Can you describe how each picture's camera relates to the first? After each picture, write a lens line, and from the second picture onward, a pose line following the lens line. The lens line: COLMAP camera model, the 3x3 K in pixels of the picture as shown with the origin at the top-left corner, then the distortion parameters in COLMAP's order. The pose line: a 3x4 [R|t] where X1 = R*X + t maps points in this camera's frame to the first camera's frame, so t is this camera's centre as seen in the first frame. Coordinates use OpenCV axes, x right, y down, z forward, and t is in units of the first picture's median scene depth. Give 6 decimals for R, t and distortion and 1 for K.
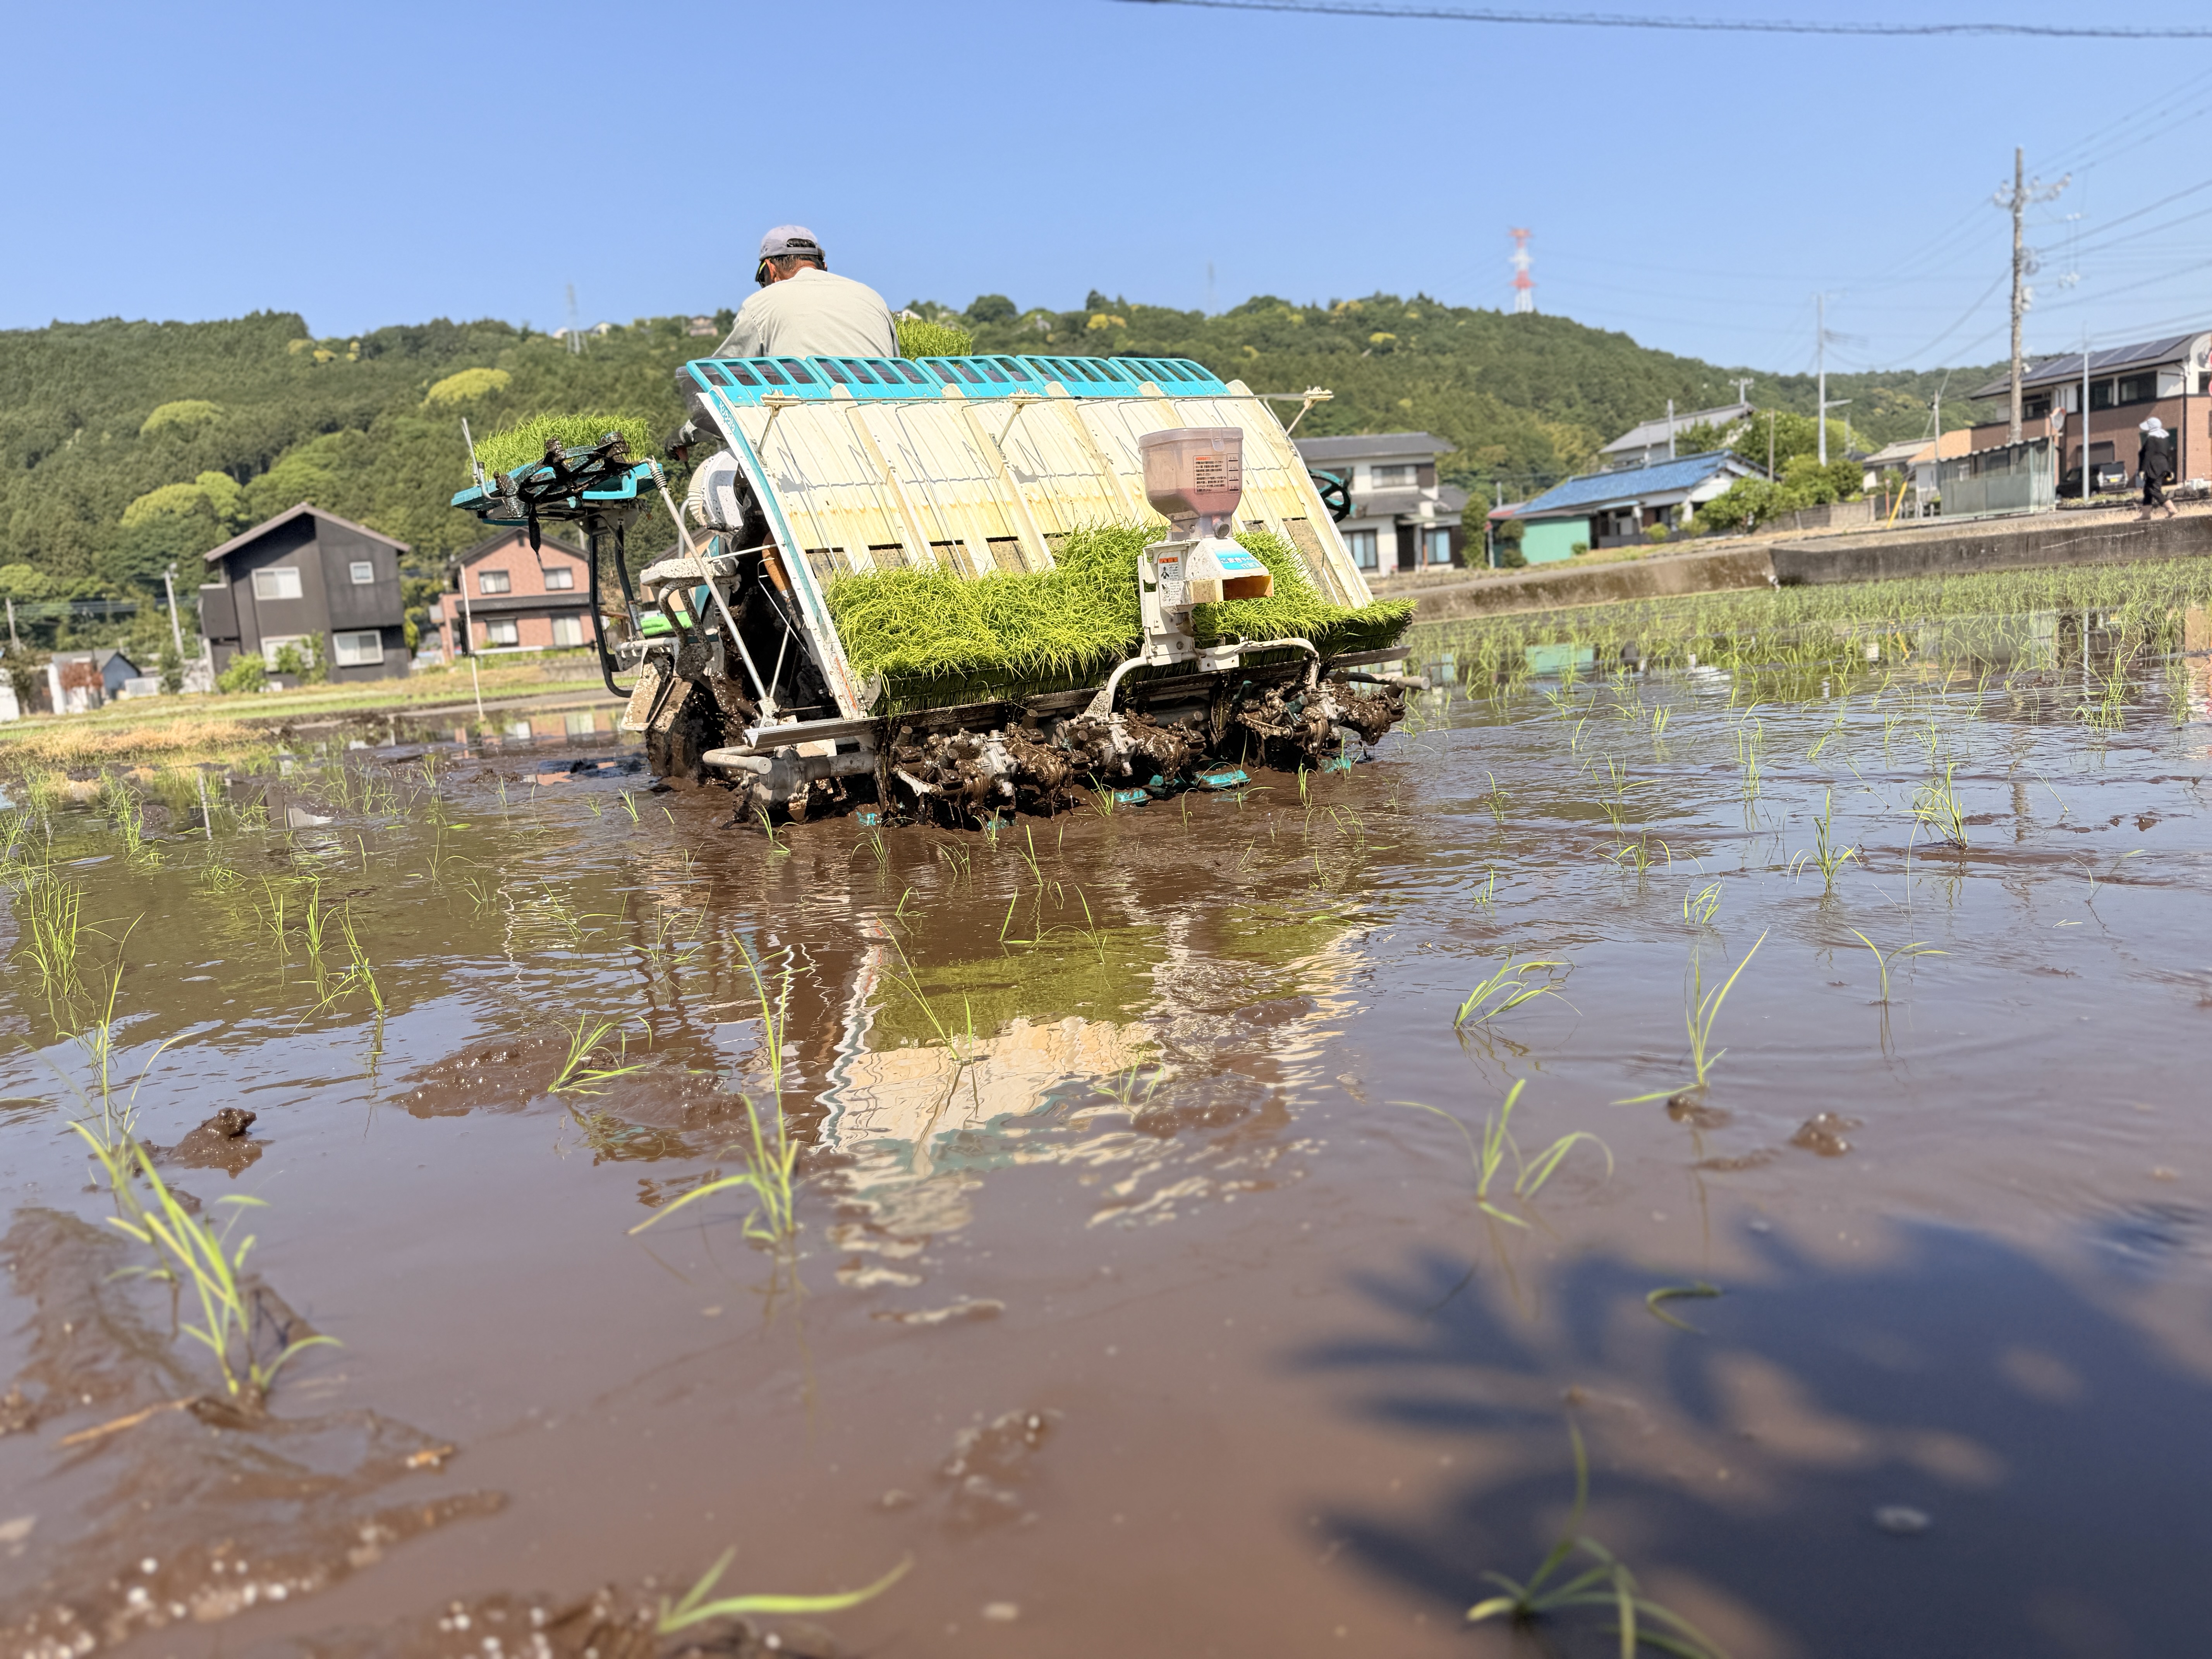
lens RADIAL K [[1562.0, 0, 1107.0], [0, 1562.0, 852.8], [0, 0, 1]] dist [0.044182, -0.054407]
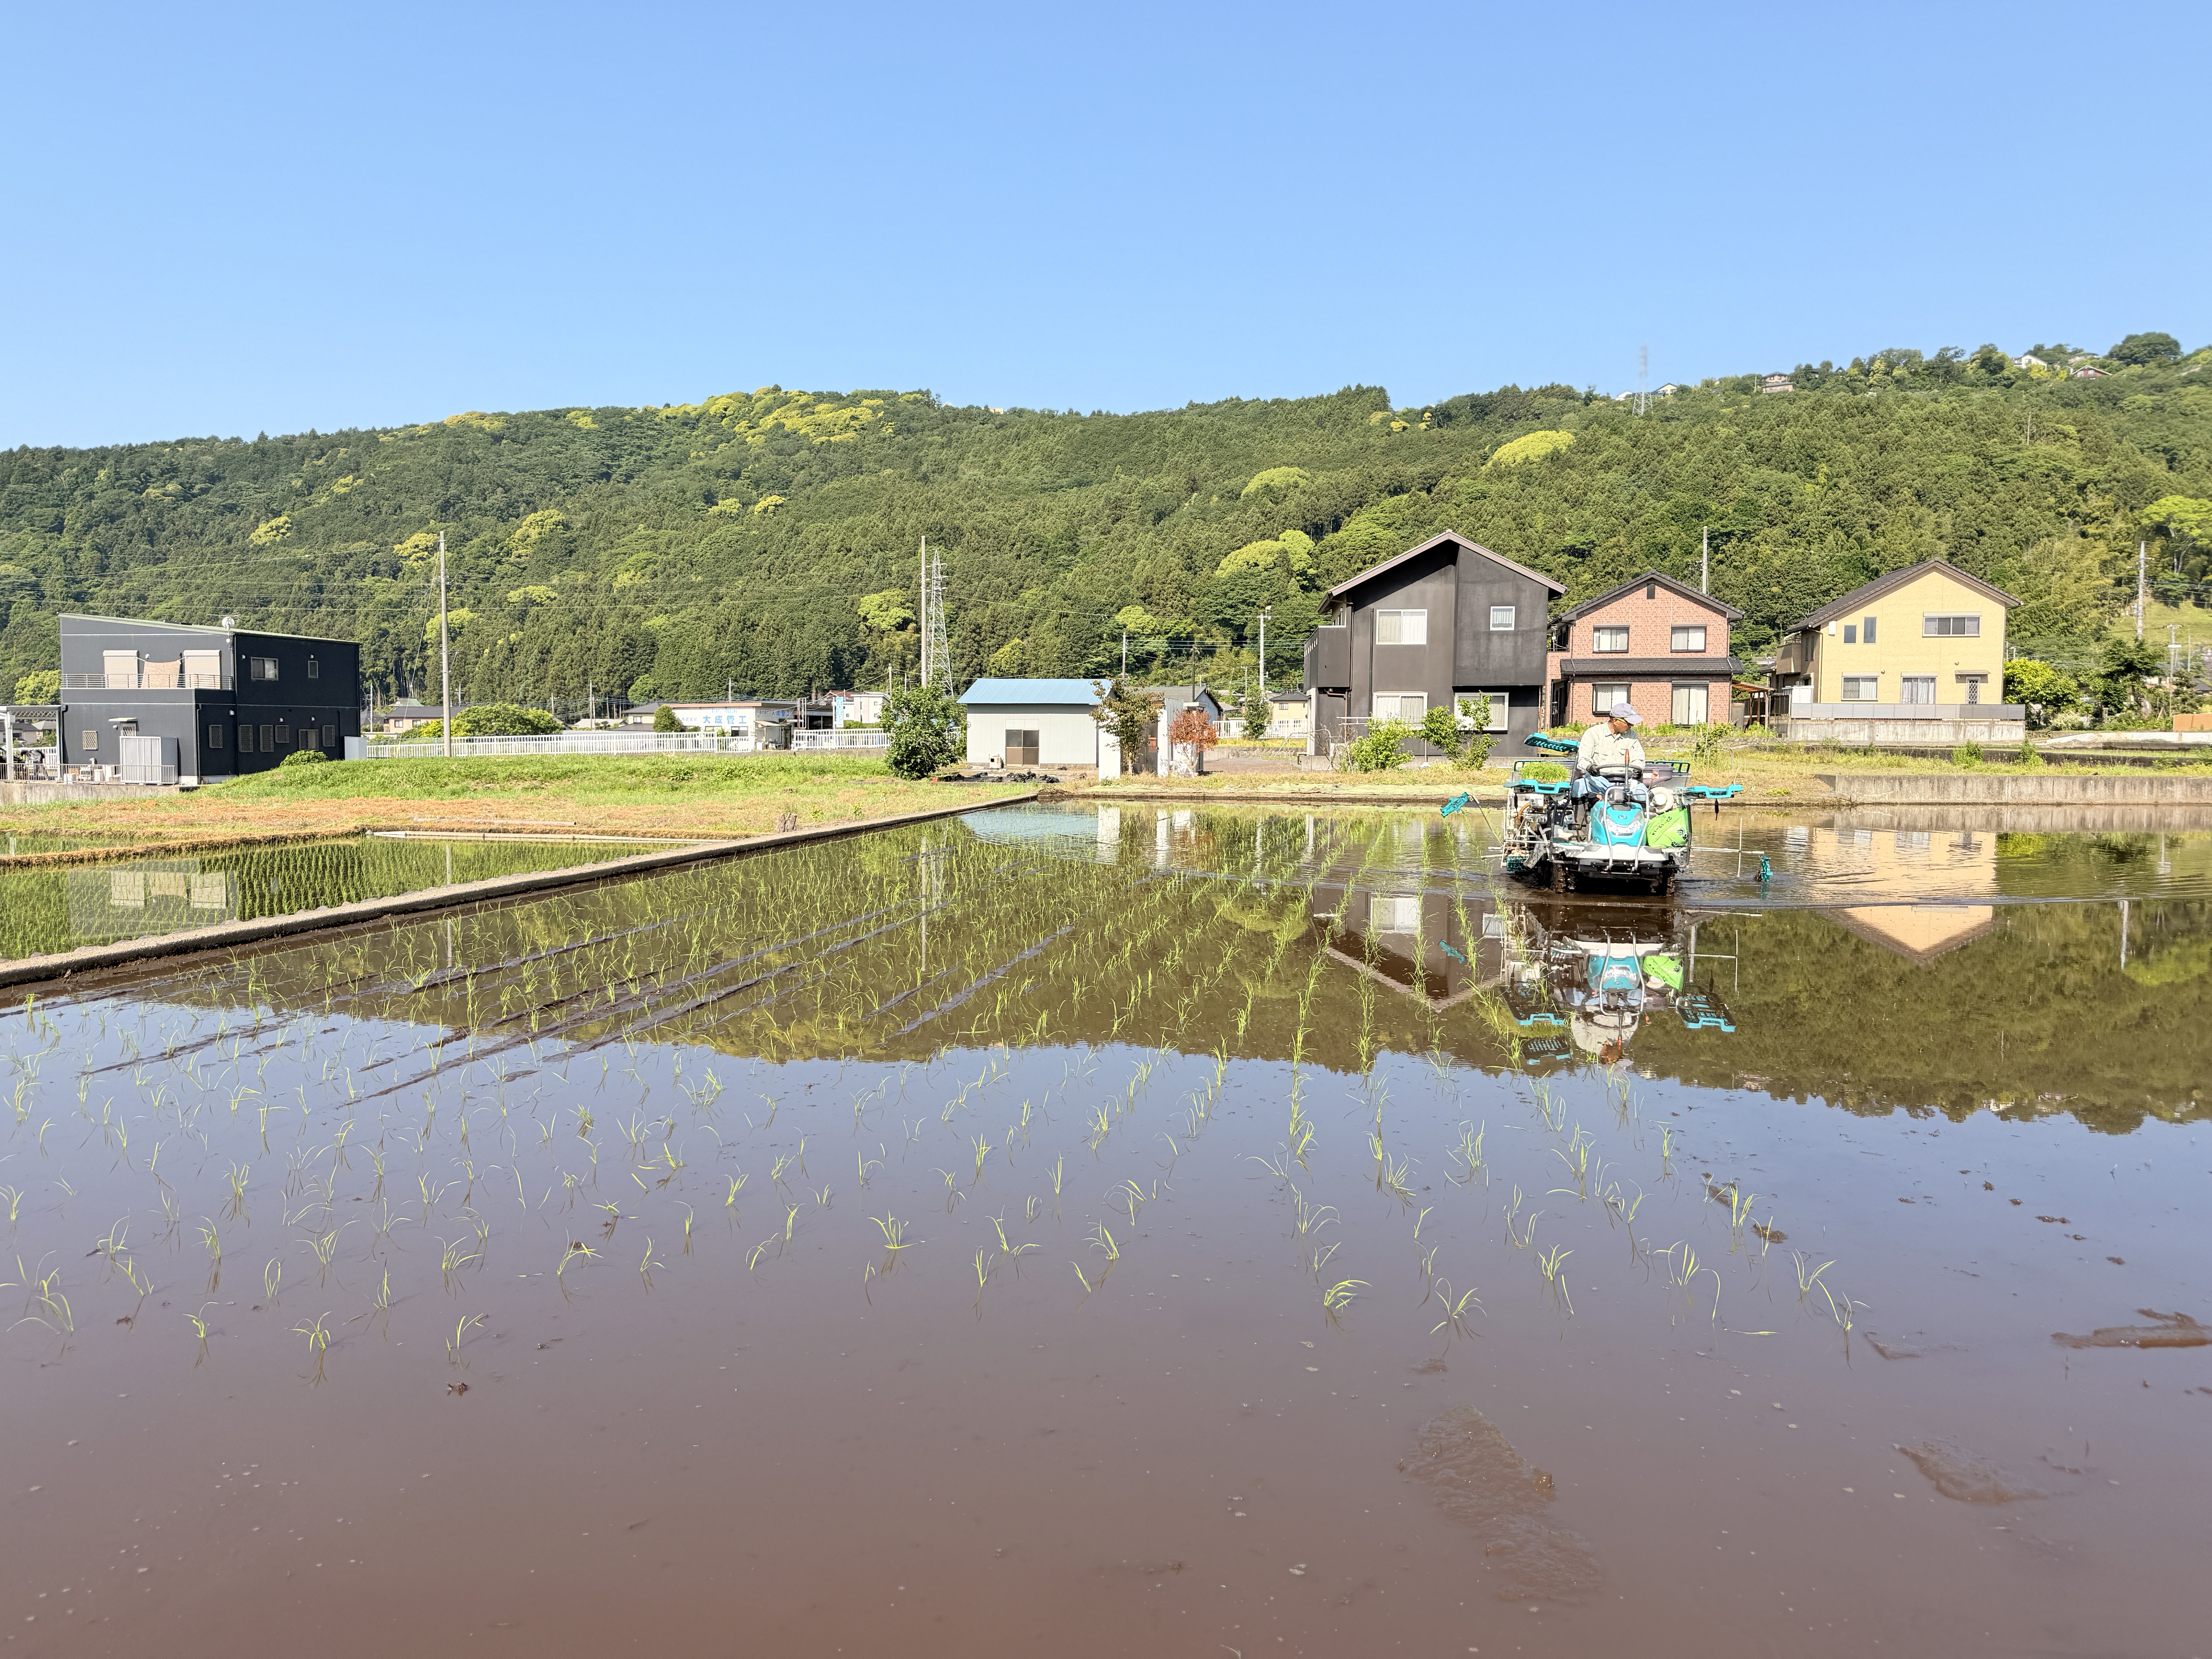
lens RADIAL K [[1562.0, 0, 1119.9], [0, 1562.0, 839.8], [0, 0, 1]] dist [0.044182, -0.054407]
pose [[0.821027, 0.126152, -0.556776, -0.173164], [-0.153543, 0.988139, -0.002526, -0.035674], [0.549853, 0.087563, 0.830659, 0.244820]]
